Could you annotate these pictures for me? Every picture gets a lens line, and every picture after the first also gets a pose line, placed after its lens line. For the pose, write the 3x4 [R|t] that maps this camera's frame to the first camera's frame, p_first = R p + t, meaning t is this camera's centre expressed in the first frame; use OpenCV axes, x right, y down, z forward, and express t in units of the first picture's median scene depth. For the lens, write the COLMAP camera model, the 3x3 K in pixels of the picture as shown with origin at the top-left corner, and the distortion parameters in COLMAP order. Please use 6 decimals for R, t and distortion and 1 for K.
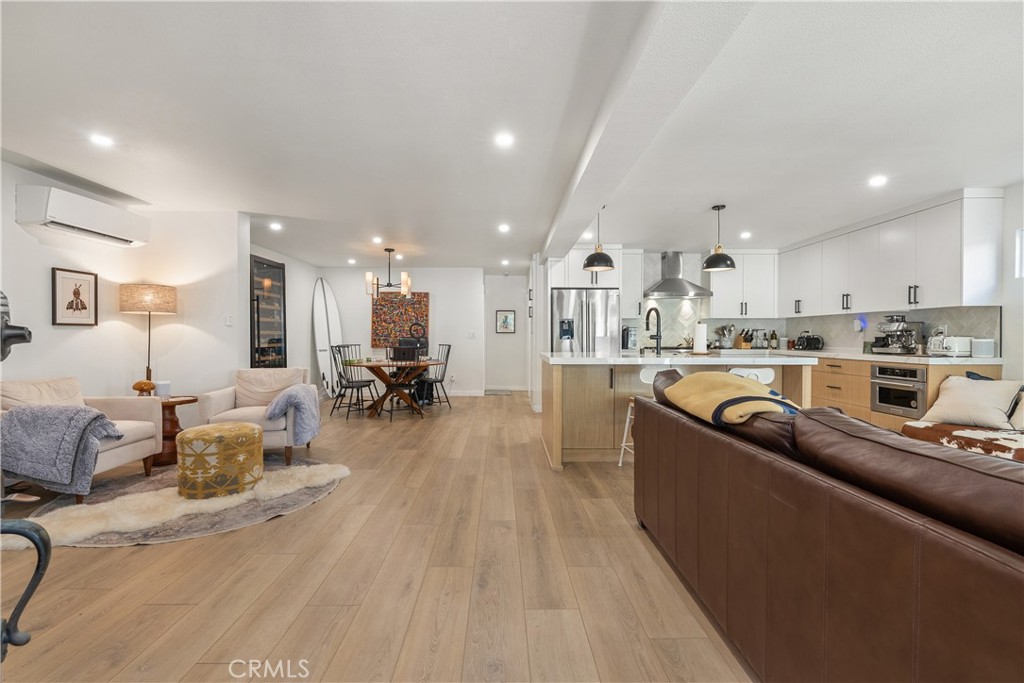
lens RADIAL K [[461.9, 0, 509.4], [0, 461.9, 340.5], [0, 0, 1]] dist [-0.005784, -0.000471]
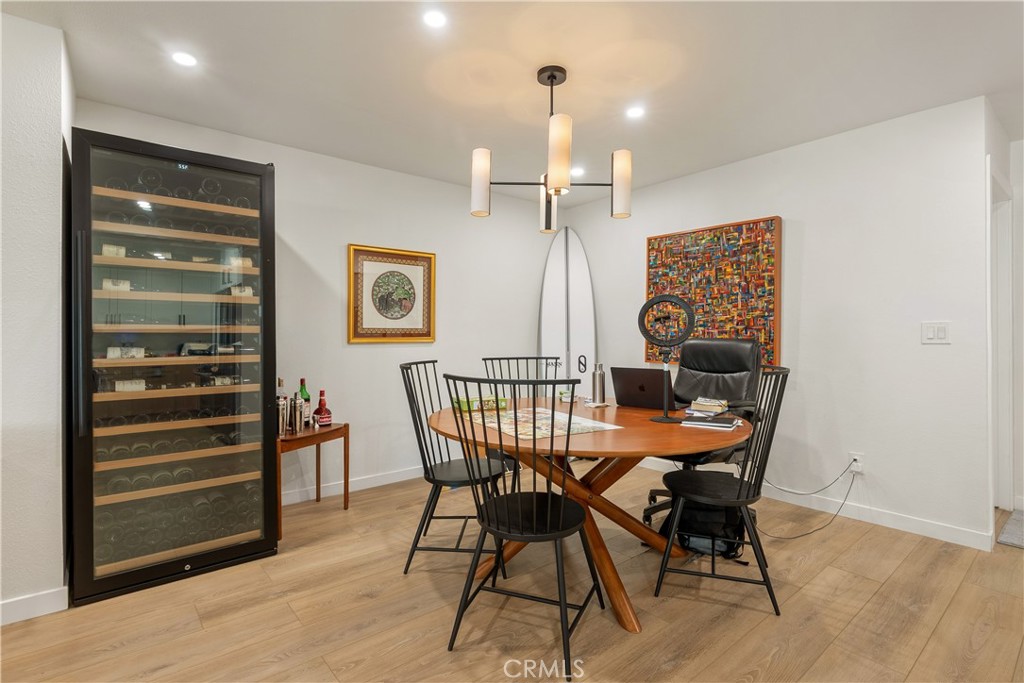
lens RADIAL K [[482.1, 0, 506.7], [0, 482.1, 338.0], [0, 0, 1]] dist [0.000972, -0.000130]
pose [[0.616440, 0.006181, -0.787377, -0.006893], [-0.007813, 0.999968, 0.001733, -0.006893], [0.787363, 0.005083, 0.616469, 0.595960]]
